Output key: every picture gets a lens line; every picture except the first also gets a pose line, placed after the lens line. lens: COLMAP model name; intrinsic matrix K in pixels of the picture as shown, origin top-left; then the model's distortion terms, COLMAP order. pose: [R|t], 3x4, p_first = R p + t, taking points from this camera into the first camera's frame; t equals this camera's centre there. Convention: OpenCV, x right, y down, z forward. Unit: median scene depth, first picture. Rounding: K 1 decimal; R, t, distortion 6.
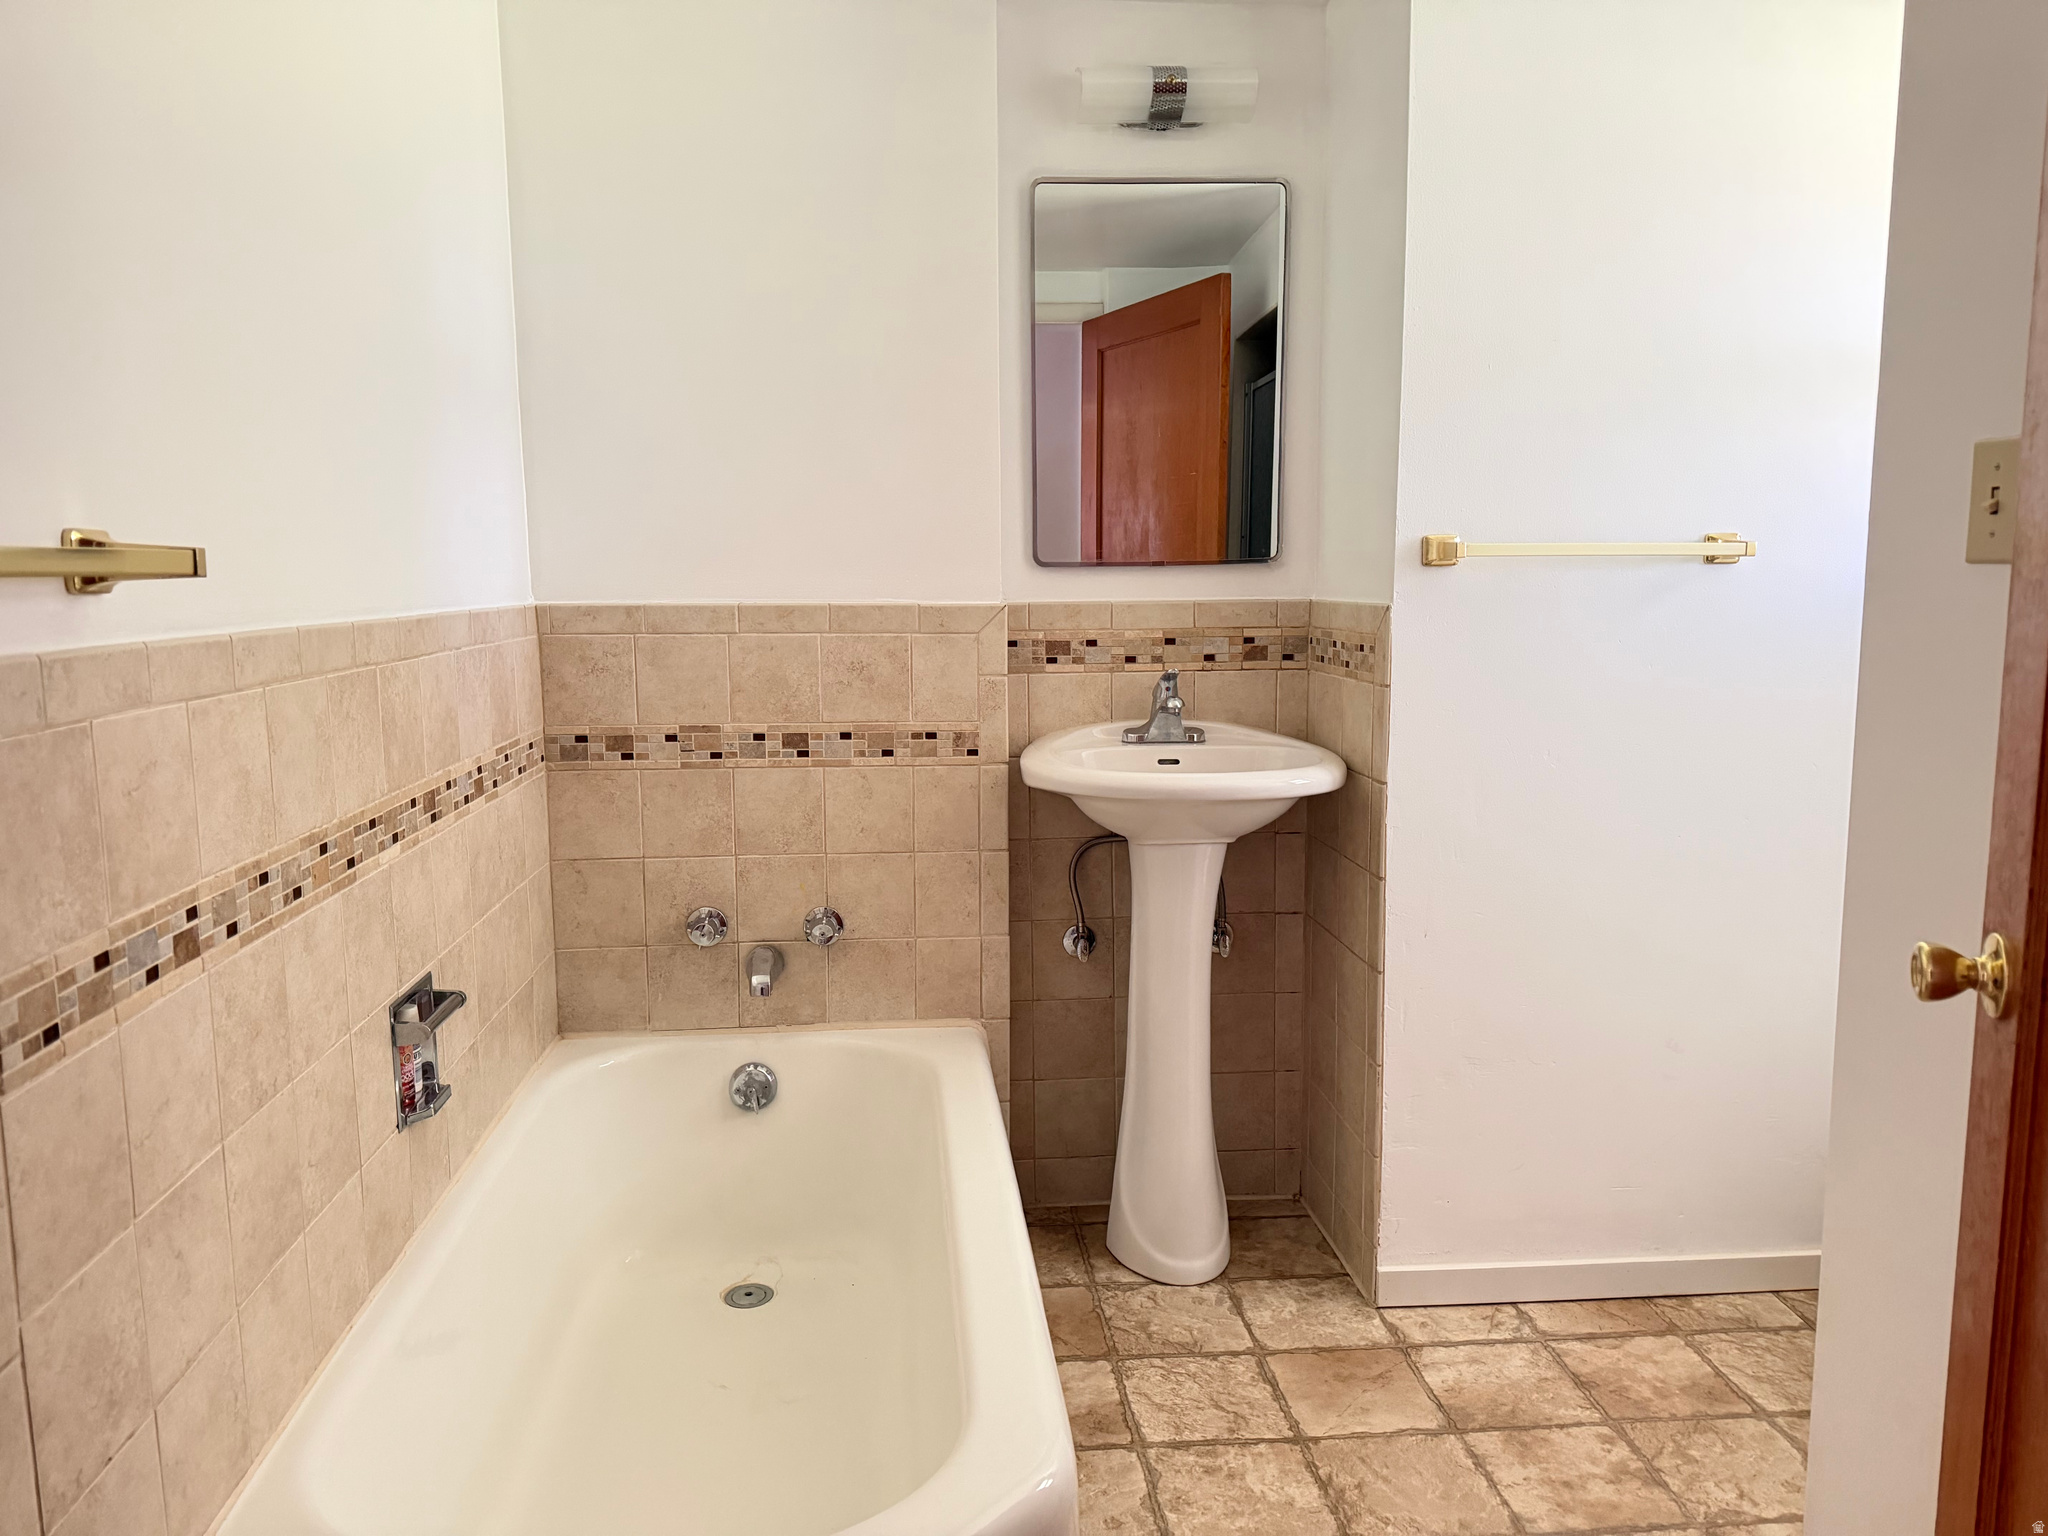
lens RADIAL K [[1437.5, 0, 1013.2], [0, 1437.5, 761.8], [0, 0, 1]] dist [0.011916, -0.026197]
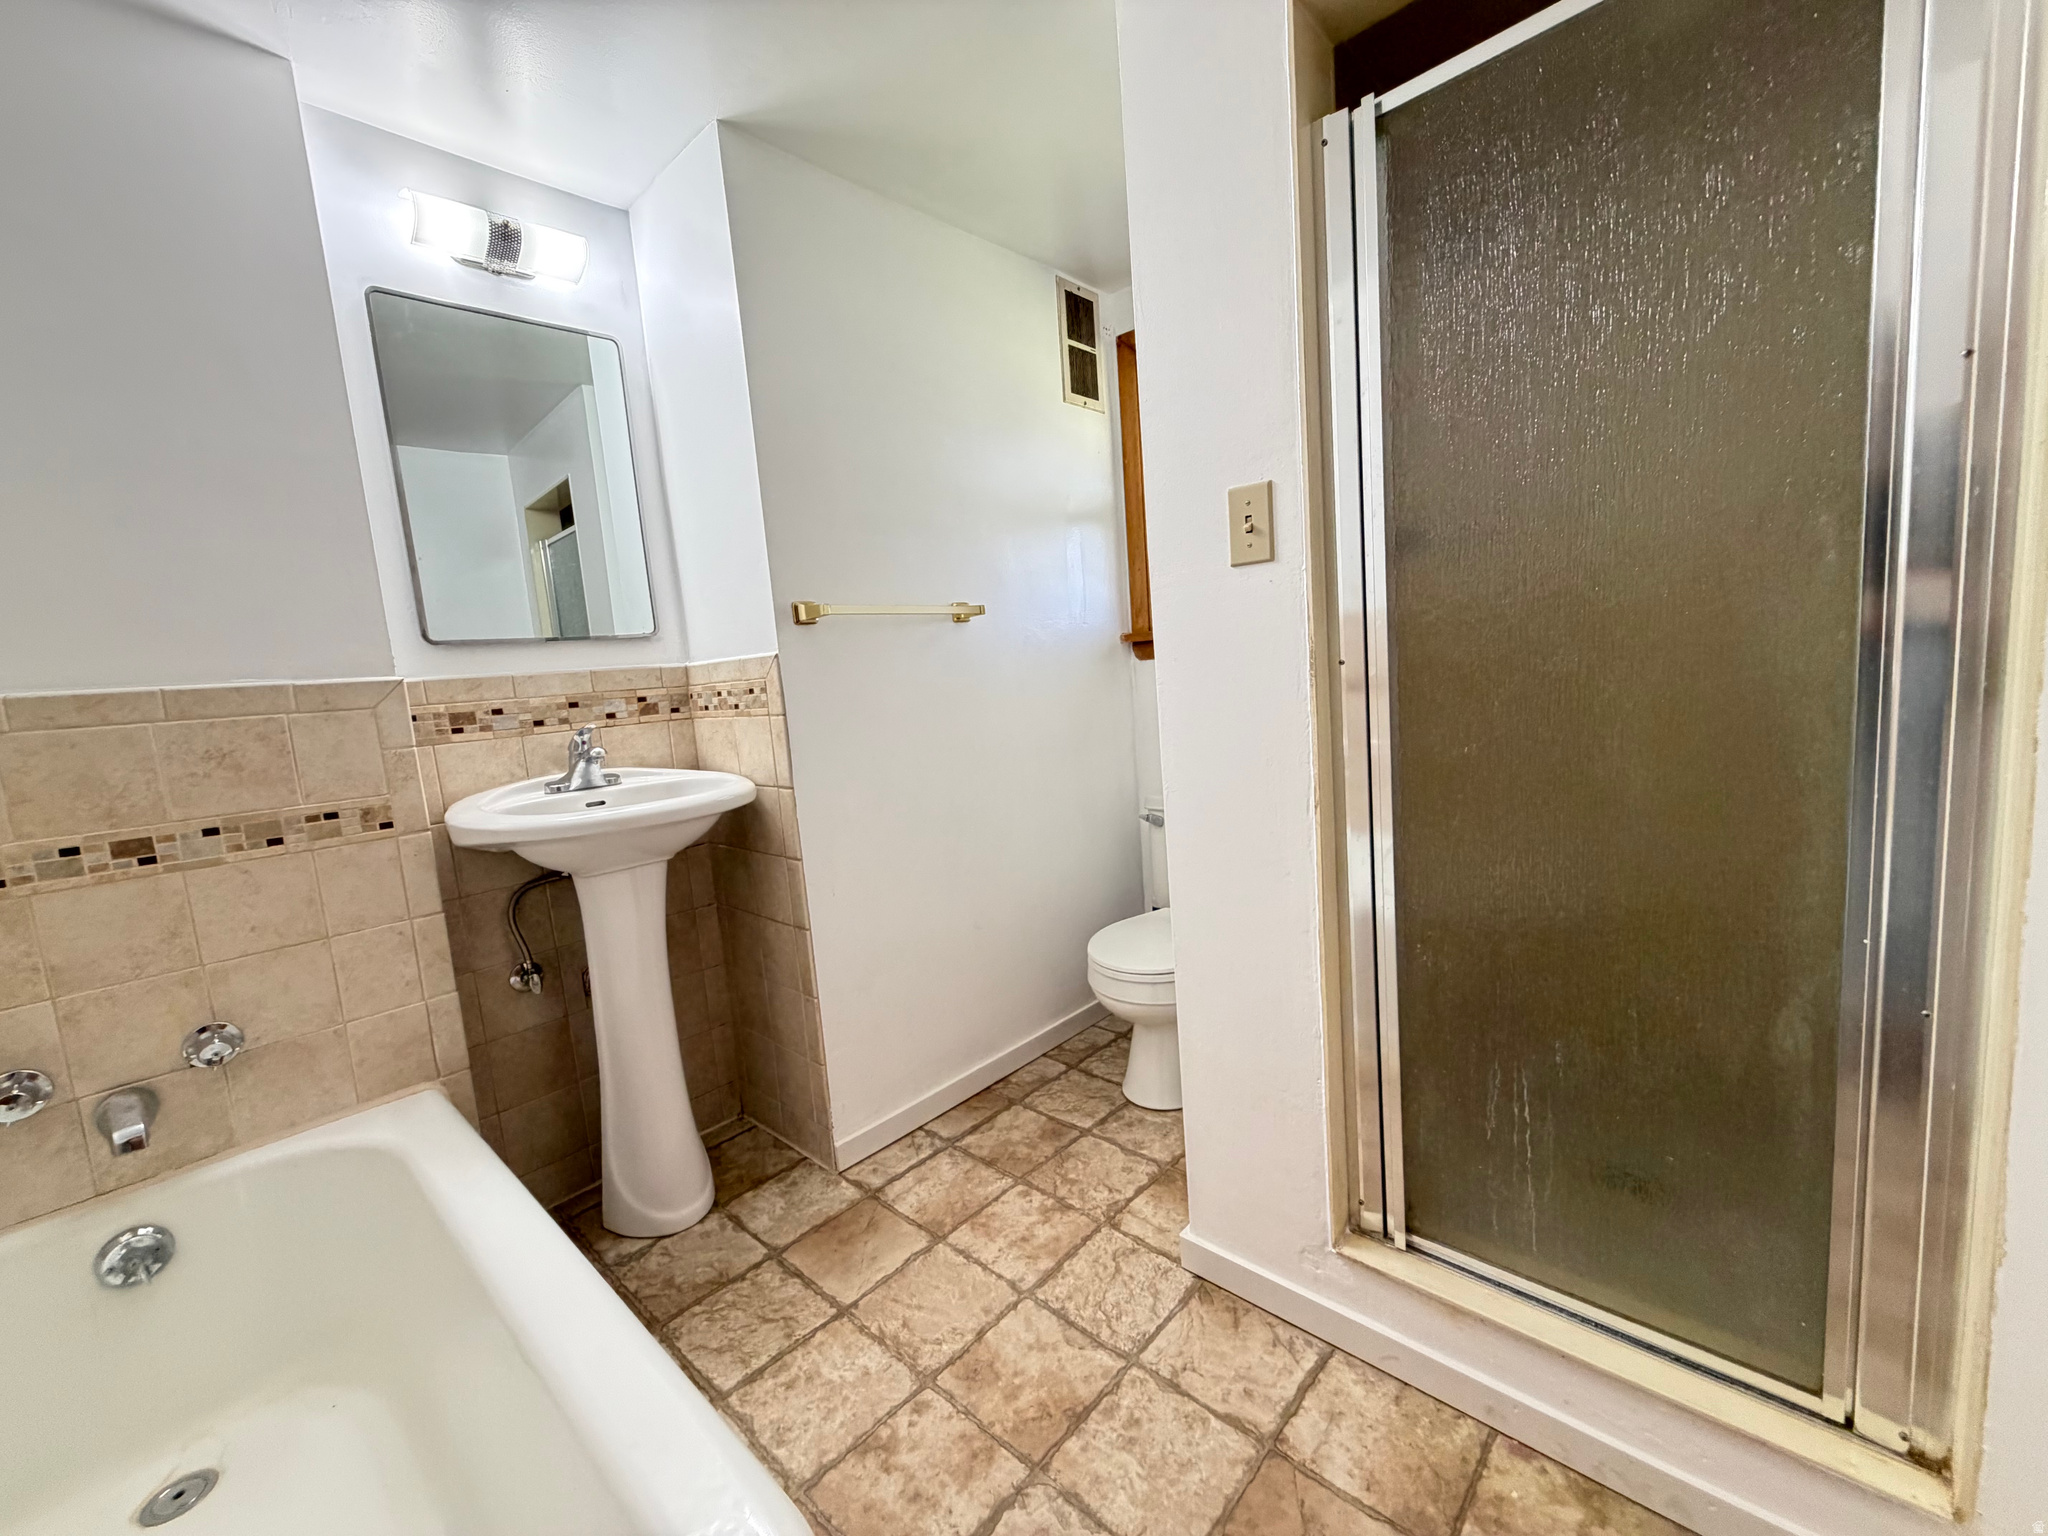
lens RADIAL K [[823.8, 0, 1040.3], [0, 823.8, 772.4], [0, 0, 1]] dist [-0.001542, -0.000978]
pose [[0.736713, -0.139705, 0.661617, -0.068322], [0.159976, 0.986659, 0.030206, 0.012776], [-0.657010, 0.083589, 0.749233, 0.261713]]
